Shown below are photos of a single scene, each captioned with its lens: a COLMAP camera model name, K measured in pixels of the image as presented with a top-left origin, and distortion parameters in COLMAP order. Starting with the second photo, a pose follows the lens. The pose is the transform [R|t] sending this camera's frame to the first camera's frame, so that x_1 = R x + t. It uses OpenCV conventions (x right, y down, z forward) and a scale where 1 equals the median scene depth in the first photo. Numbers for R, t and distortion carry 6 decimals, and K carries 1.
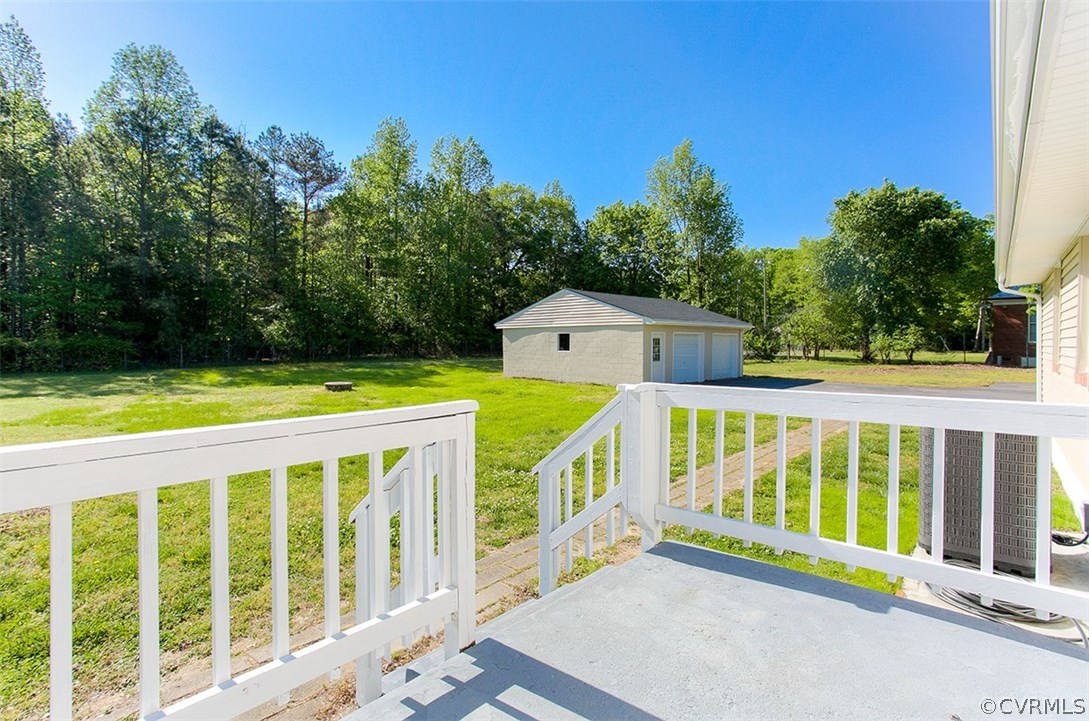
lens RADIAL K [[534.9, 0, 533.9], [0, 534.9, 344.8], [0, 0, 1]] dist [-0.055183, 0.031042]
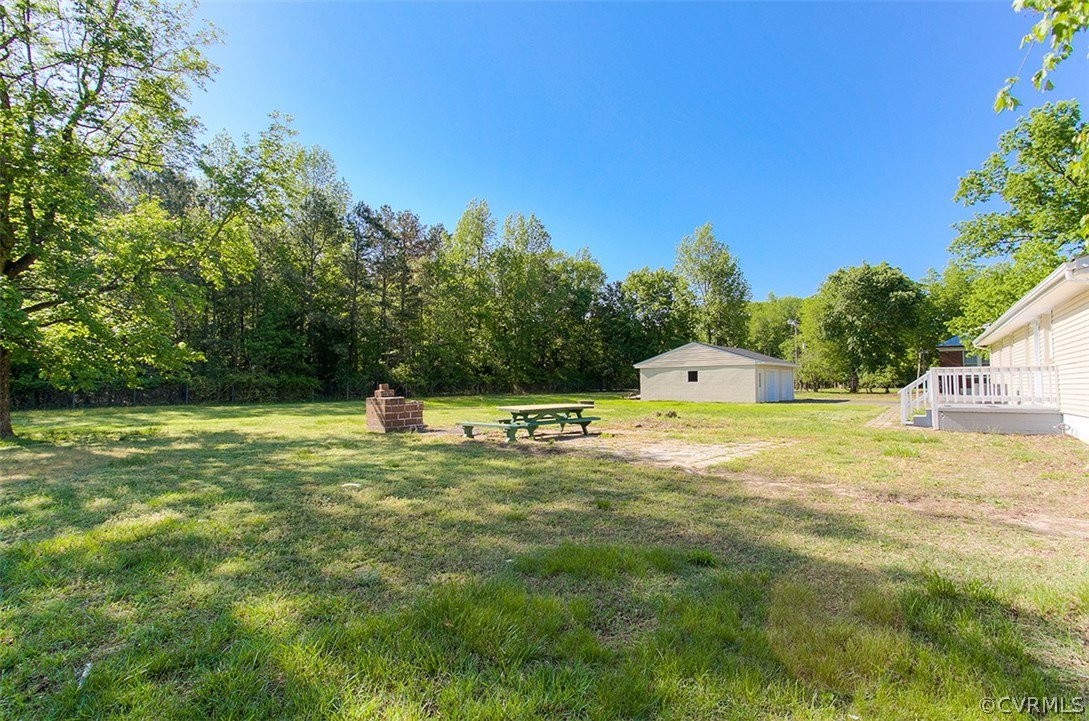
lens RADIAL K [[535.8, 0, 535.9], [0, 535.8, 359.7], [0, 0, 1]] dist [-0.050791, 0.031278]
pose [[0.994981, -0.001758, 0.100044, -0.293576], [0.007515, 0.998335, -0.057194, 0.016616], [-0.099777, 0.057659, 0.993338, -0.255120]]
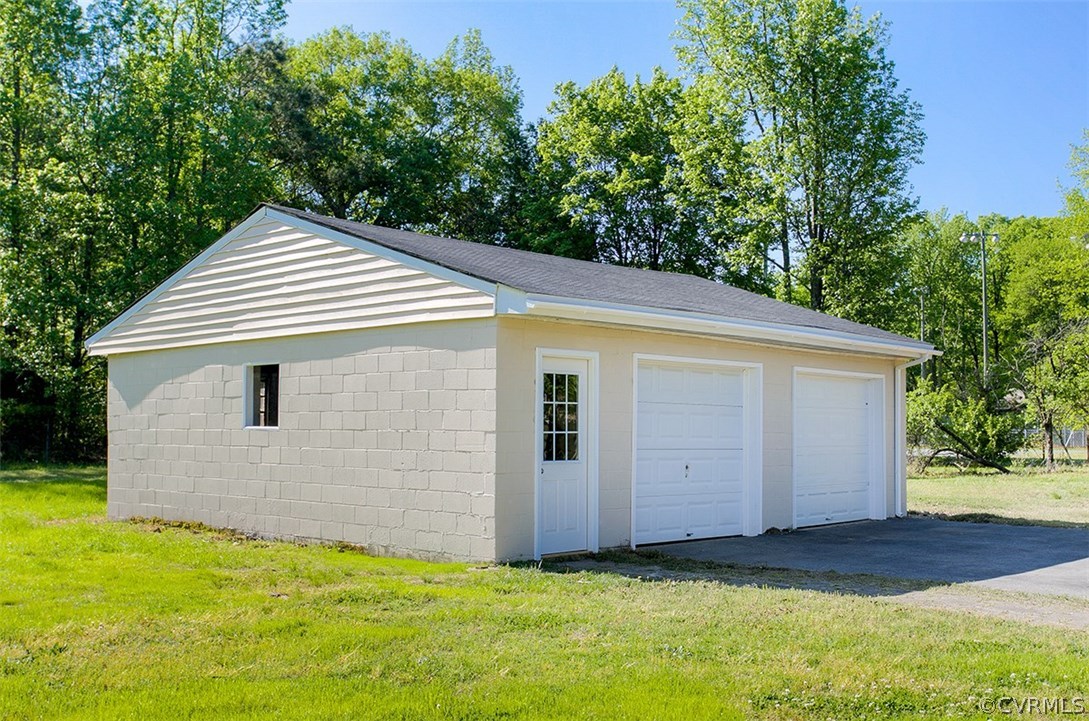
lens RADIAL K [[1153.0, 0, 541.9], [0, 1153.0, 375.3], [0, 0, 1]] dist [-0.000464, 0.002666]
pose [[0.999169, 0.003875, 0.040571, 0.095806], [-0.001545, 0.998355, -0.057310, 0.010310], [-0.040726, 0.057200, 0.997532, 0.208009]]
